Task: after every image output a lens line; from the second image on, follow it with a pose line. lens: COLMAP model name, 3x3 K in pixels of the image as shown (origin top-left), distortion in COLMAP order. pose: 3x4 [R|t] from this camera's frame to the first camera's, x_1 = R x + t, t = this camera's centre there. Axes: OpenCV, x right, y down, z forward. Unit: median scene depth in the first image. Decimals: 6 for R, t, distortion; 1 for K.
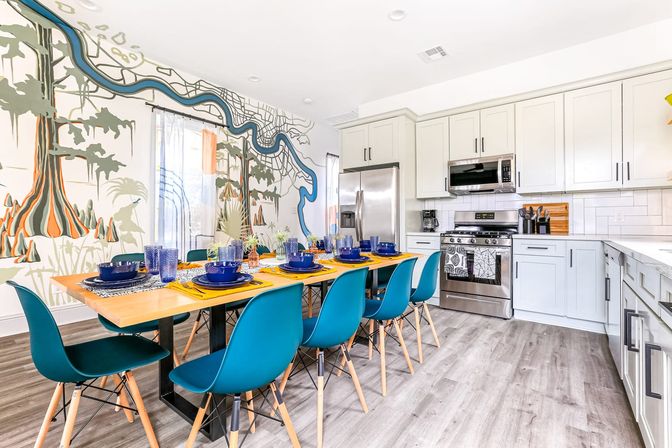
lens RADIAL K [[311.3, 0, 335.2], [0, 311.3, 221.8], [0, 0, 1]] dist [-0.028550, 0.018126]
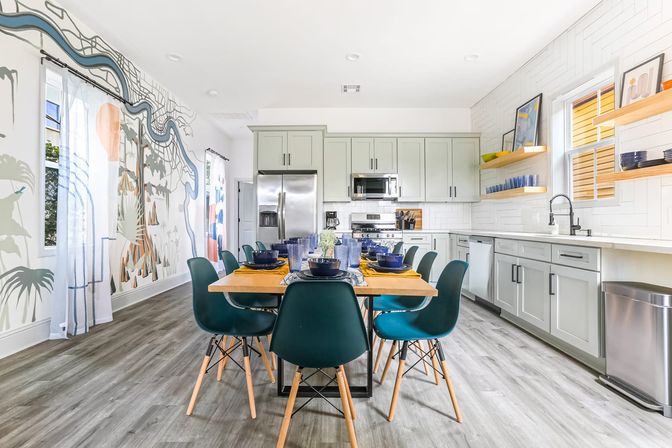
lens RADIAL K [[311.3, 0, 335.2], [0, 311.3, 221.8], [0, 0, 1]] dist [-0.028550, 0.018126]
pose [[0.791736, 0.000356, 0.610864, -0.404374], [-0.001307, 0.999999, 0.001110, 0.000531], [-0.610862, -0.001677, 0.791735, 0.029634]]
